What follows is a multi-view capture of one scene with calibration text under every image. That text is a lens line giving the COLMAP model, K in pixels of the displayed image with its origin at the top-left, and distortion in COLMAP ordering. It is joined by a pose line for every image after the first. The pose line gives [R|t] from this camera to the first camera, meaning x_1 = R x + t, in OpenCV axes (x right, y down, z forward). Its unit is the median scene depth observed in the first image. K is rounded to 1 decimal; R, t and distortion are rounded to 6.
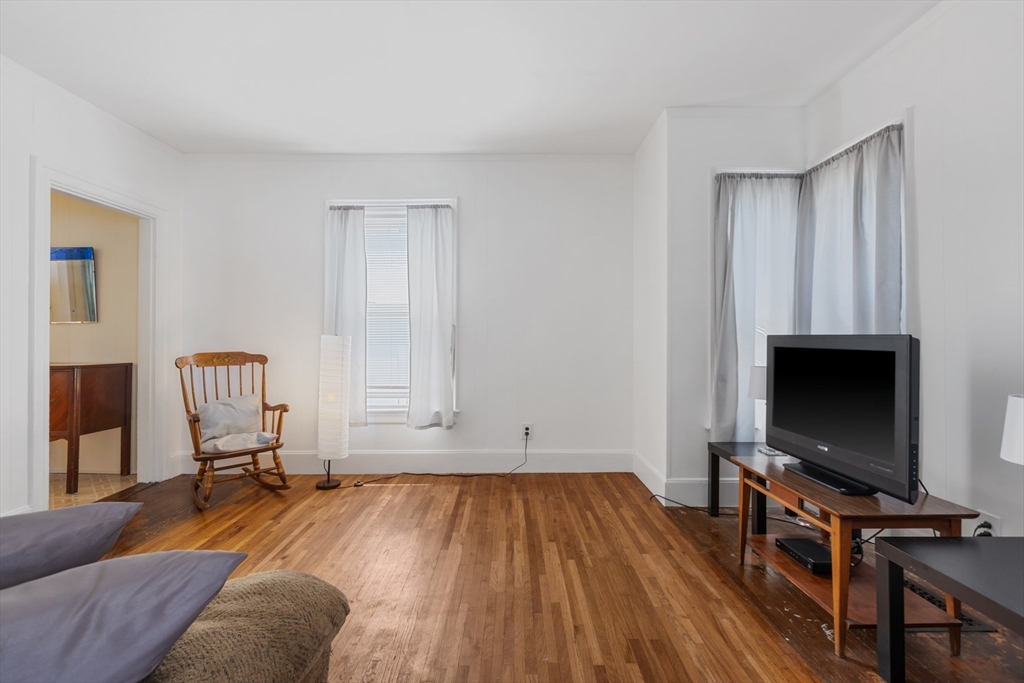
lens RADIAL K [[459.2, 0, 509.2], [0, 459.2, 338.4], [0, 0, 1]] dist [-0.003125, 0.000707]
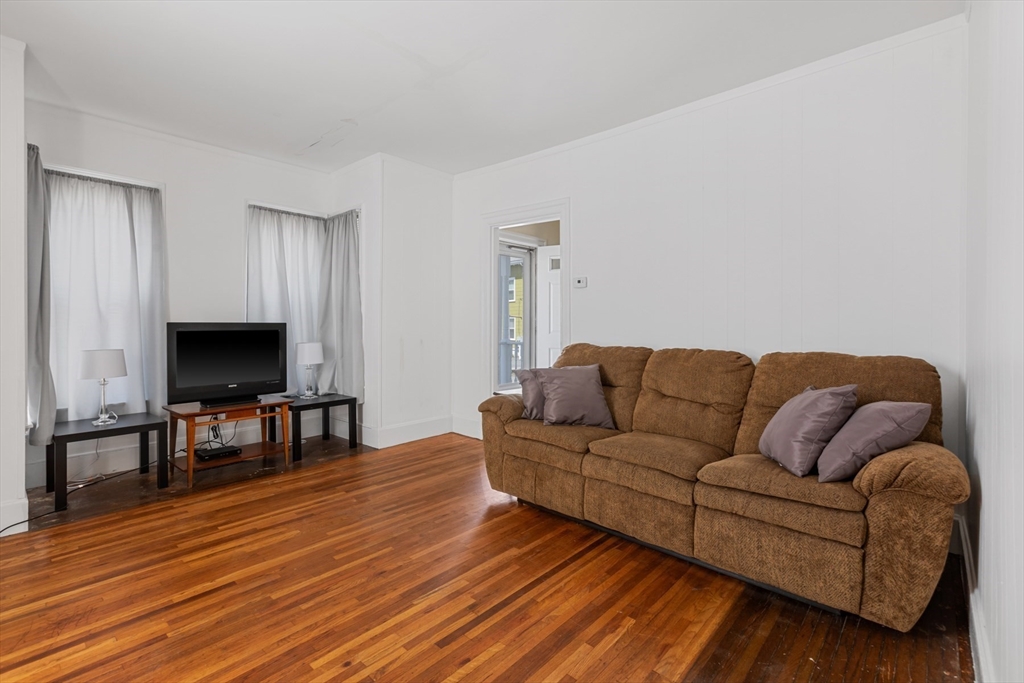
lens RADIAL K [[459.2, 0, 507.1], [0, 459.2, 336.0], [0, 0, 1]] dist [-0.003125, 0.000707]
pose [[-0.737527, -0.024830, 0.674861, -1.120899], [-0.004735, 0.999489, 0.031599, -0.015852], [-0.675301, 0.020109, -0.737268, 1.354619]]
